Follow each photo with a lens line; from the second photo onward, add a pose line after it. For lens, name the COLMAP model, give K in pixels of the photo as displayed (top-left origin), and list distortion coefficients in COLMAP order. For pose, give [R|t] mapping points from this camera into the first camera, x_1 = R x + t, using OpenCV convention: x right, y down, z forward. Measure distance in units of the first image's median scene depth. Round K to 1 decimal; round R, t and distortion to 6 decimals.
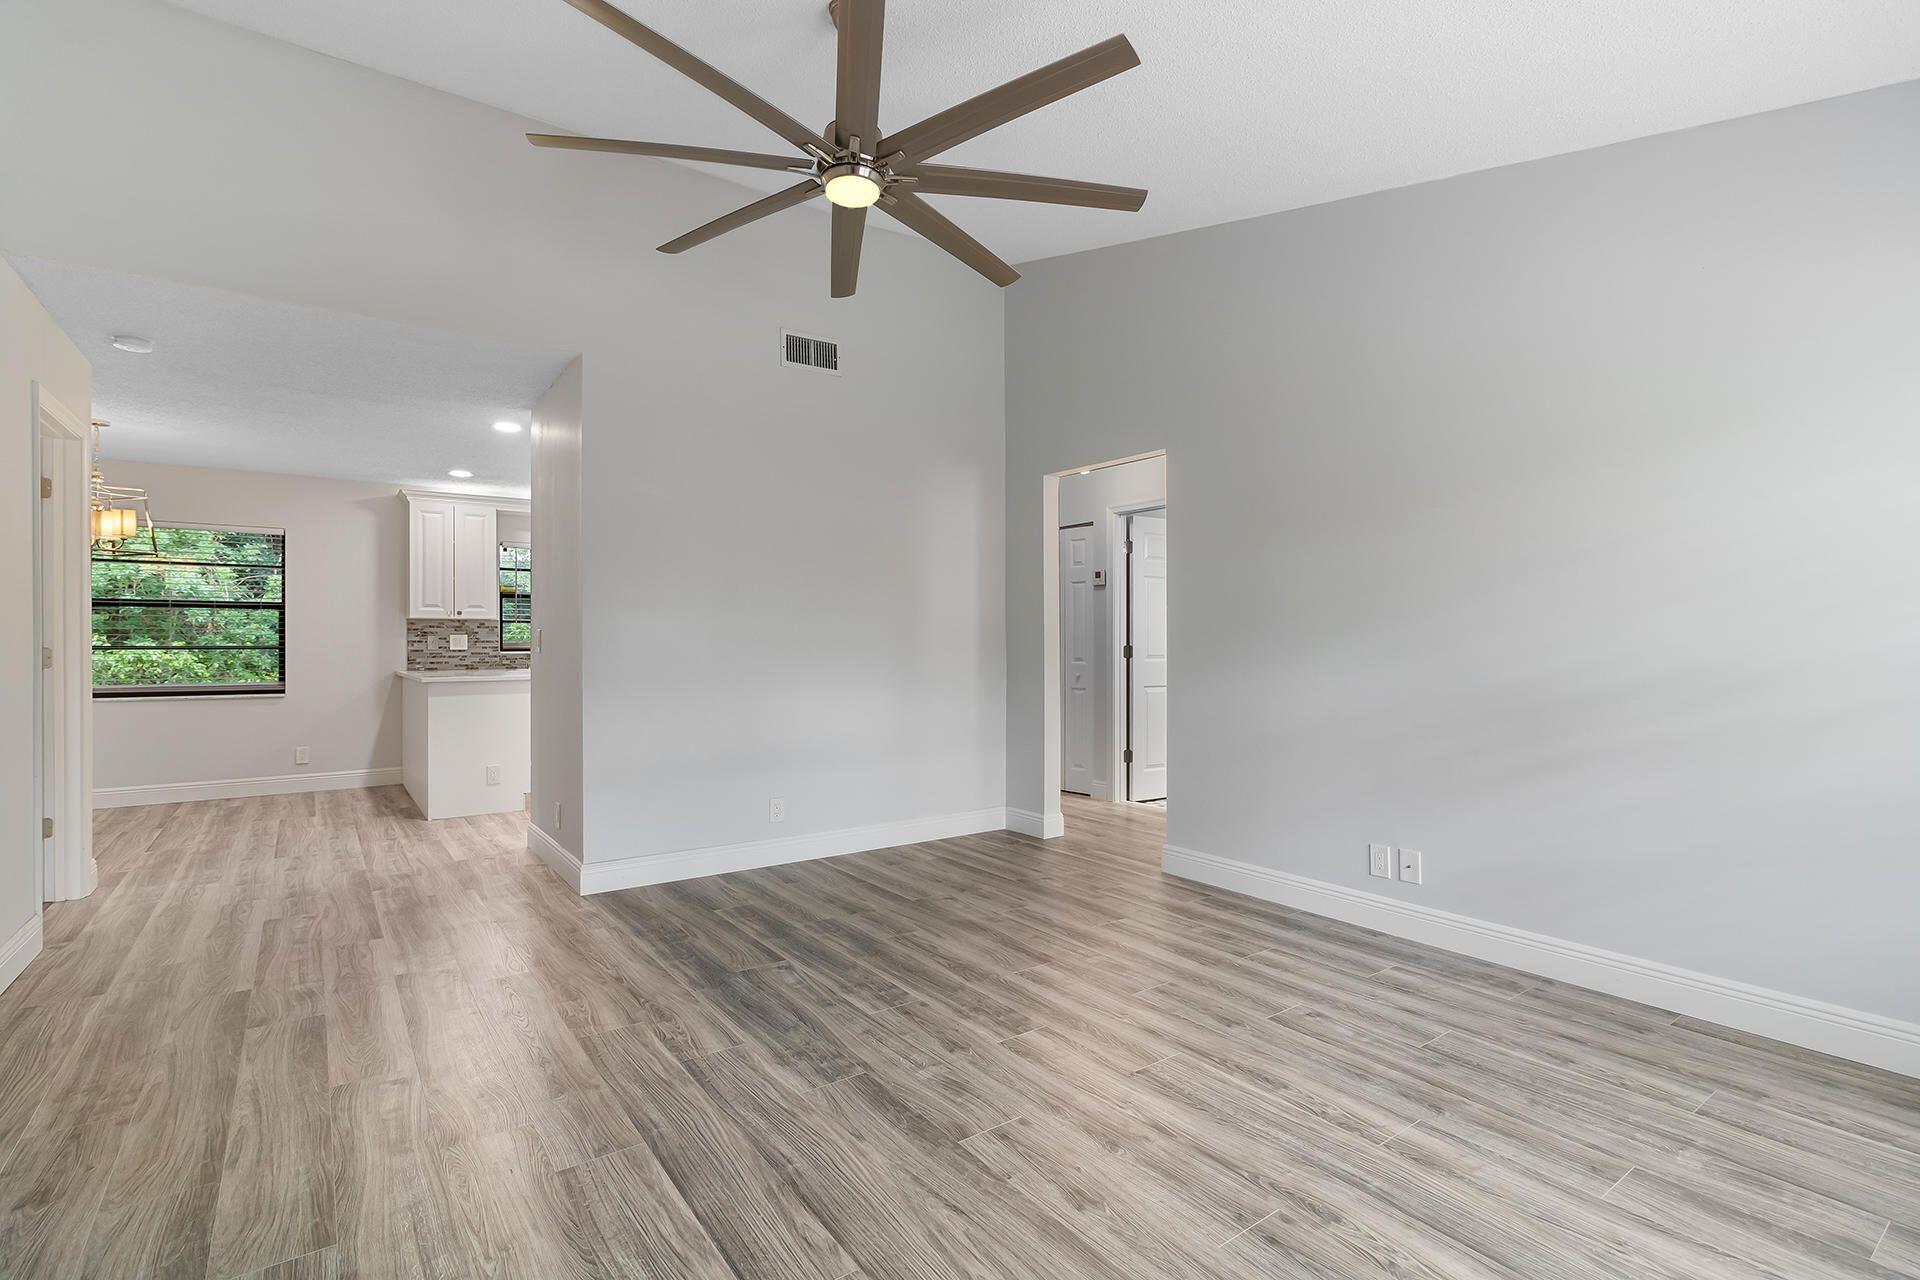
lens RADIAL K [[881.6, 0, 950.0], [0, 881.6, 645.2], [0, 0, 1]] dist [0.002556, 0.000043]
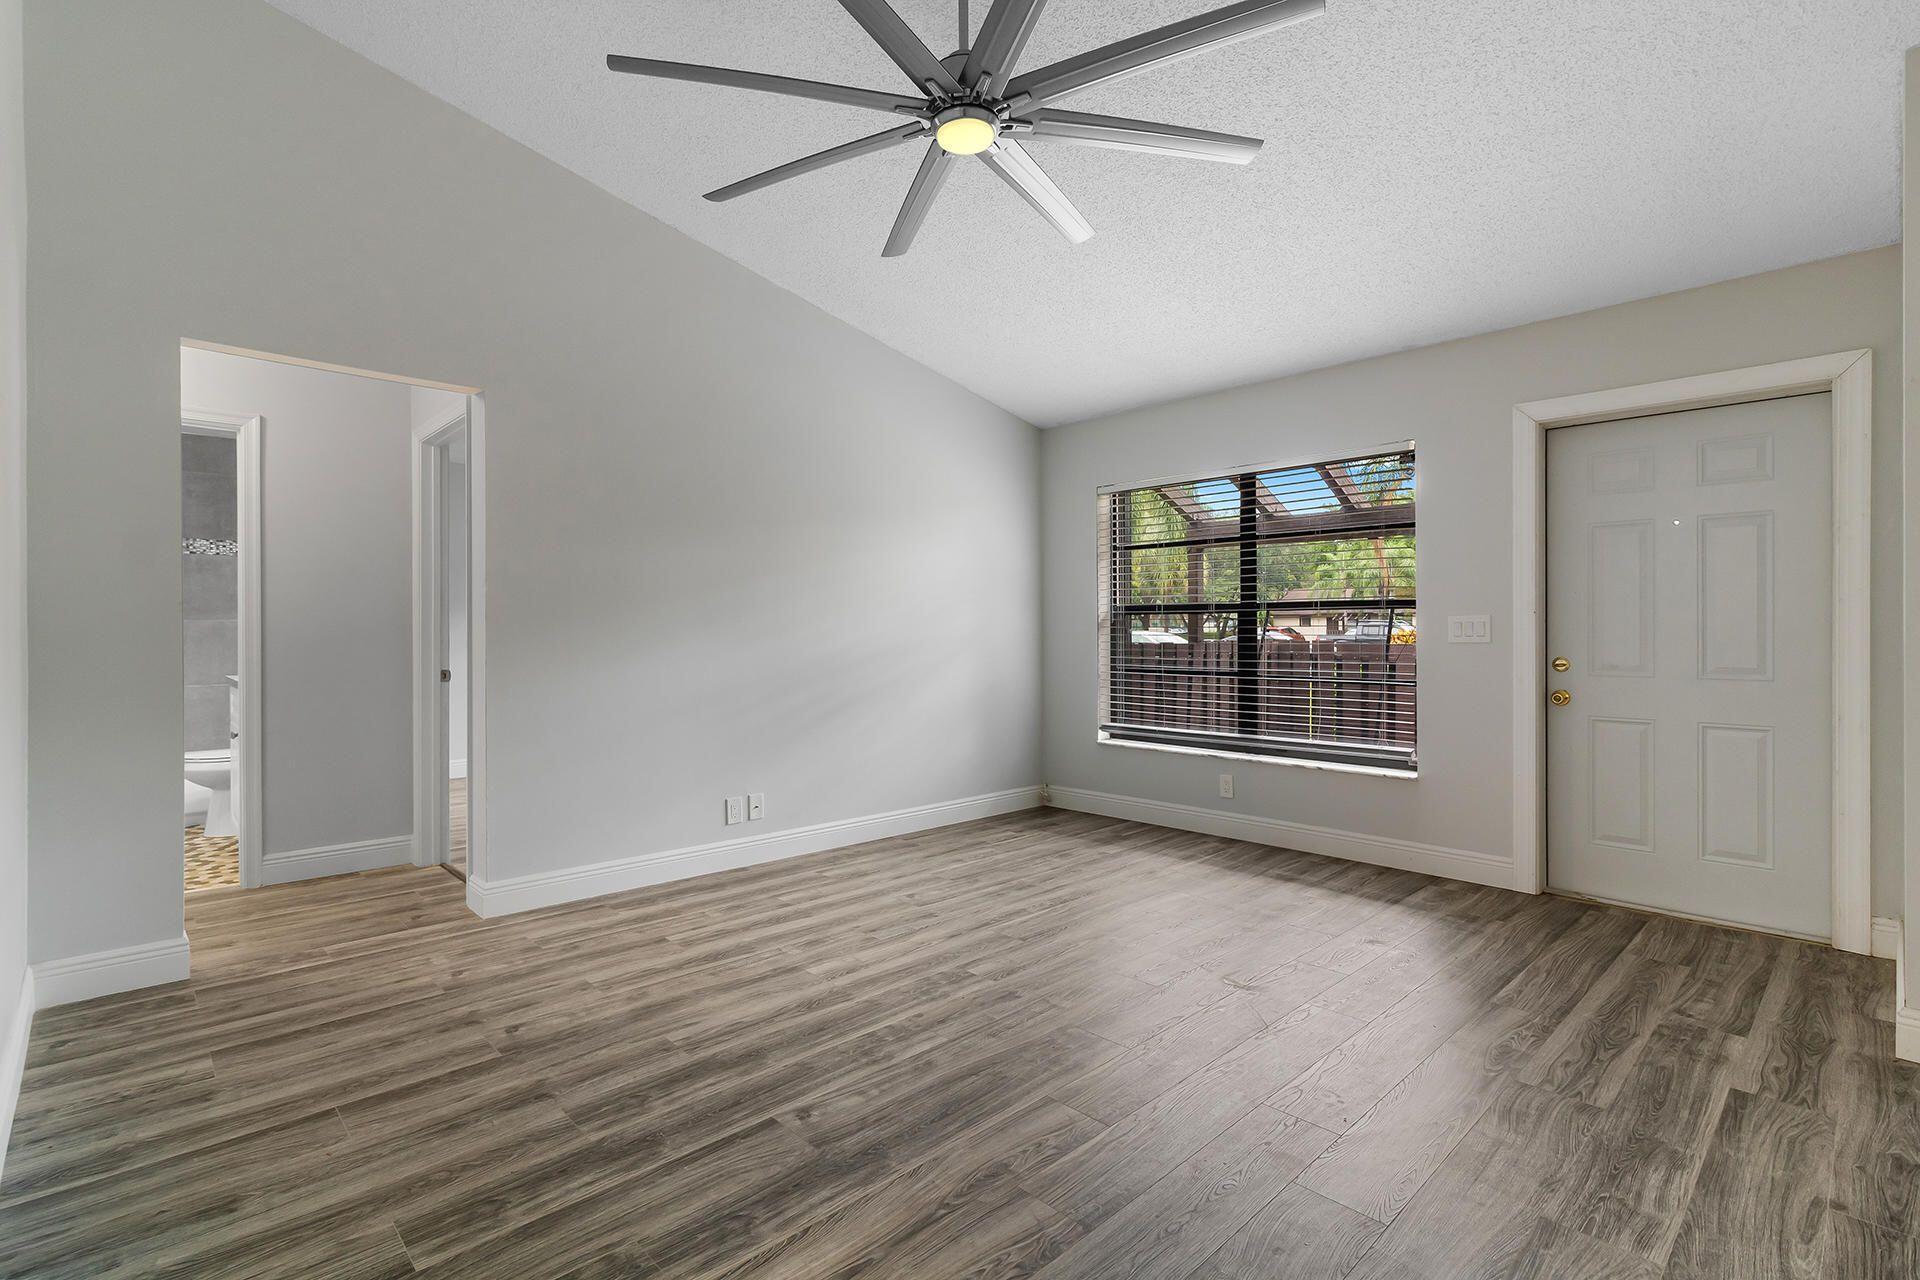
lens RADIAL K [[881.6, 0, 950.0], [0, 881.6, 631.8], [0, 0, 1]] dist [0.002556, 0.000043]
pose [[-0.120466, -0.000542, 0.992717, -0.862207], [0.004702, 0.999988, 0.001116, -0.005963], [-0.992706, 0.004802, -0.120462, 0.951846]]
